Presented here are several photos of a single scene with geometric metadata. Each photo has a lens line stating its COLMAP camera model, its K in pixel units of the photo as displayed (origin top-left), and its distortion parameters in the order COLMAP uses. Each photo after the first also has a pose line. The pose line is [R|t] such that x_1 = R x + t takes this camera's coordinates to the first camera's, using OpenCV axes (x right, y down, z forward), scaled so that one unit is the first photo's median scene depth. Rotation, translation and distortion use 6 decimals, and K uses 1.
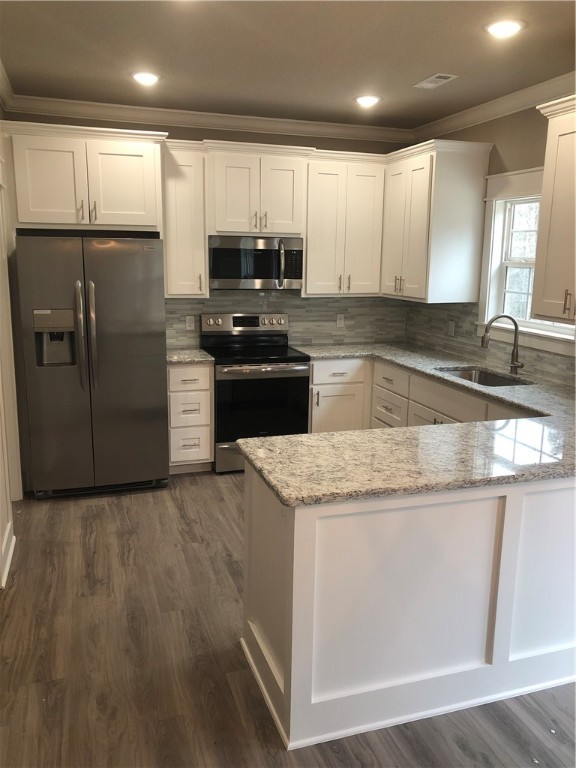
lens RADIAL K [[632.8, 0, 283.4], [0, 632.8, 382.3], [0, 0, 1]] dist [0.053775, -0.024107]
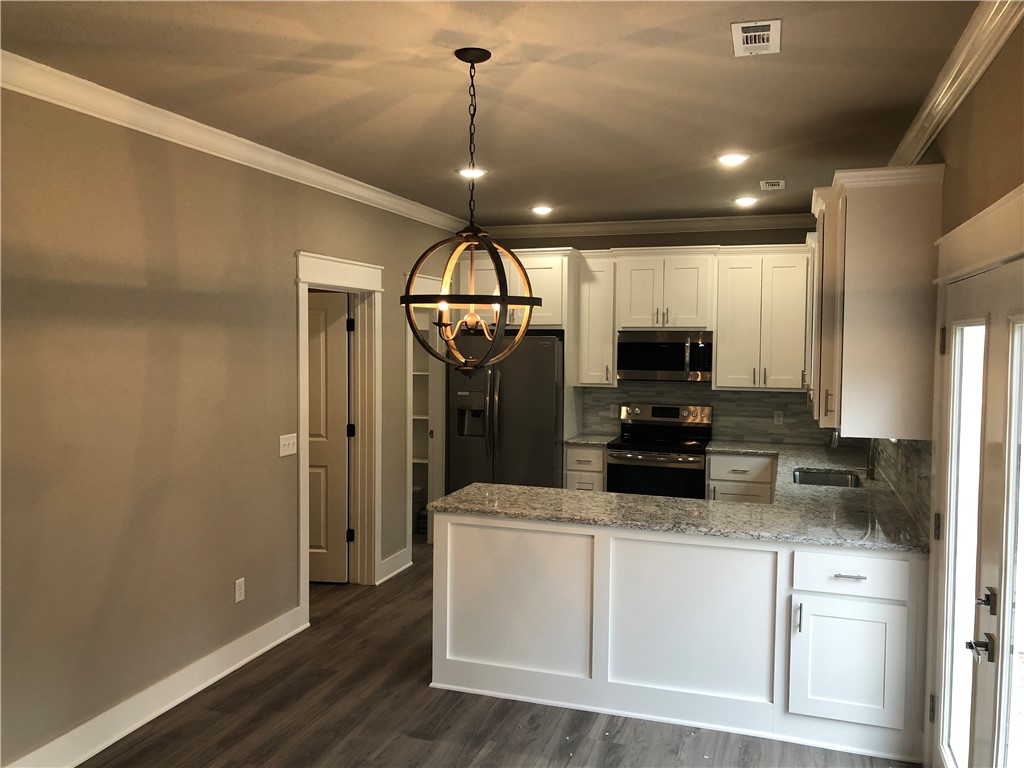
lens RADIAL K [[843.7, 0, 491.7], [0, 843.7, 381.1], [0, 0, 1]] dist [0.053775, -0.024107]
pose [[0.793347, 0.022897, -0.608339, 1.229190], [-0.115269, 0.986865, -0.113181, 0.088190], [0.597757, 0.159915, 0.785566, -0.518695]]
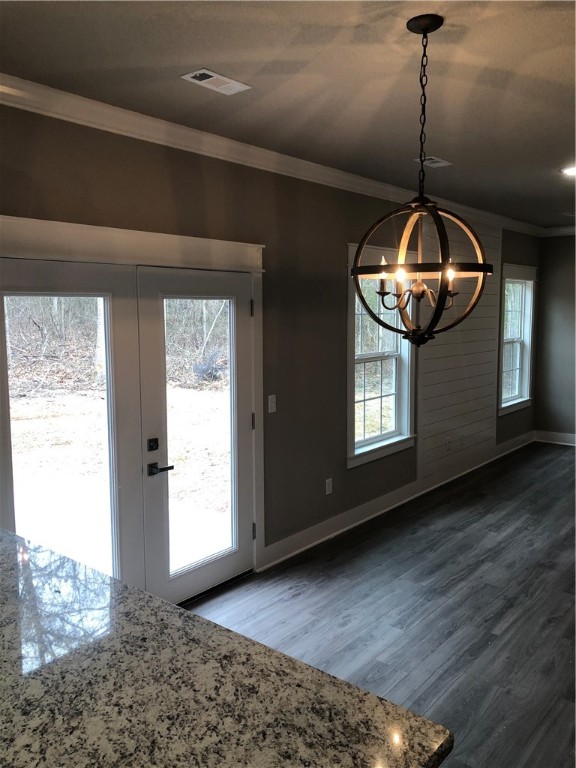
lens RADIAL K [[632.8, 0, 286.2], [0, 632.8, 383.6], [0, 0, 1]] dist [0.053775, -0.024107]
pose [[-0.545388, -0.103268, 0.831798, -0.345674], [0.164390, 0.959929, 0.226962, -0.272463], [-0.821905, 0.260522, -0.506557, 1.211458]]
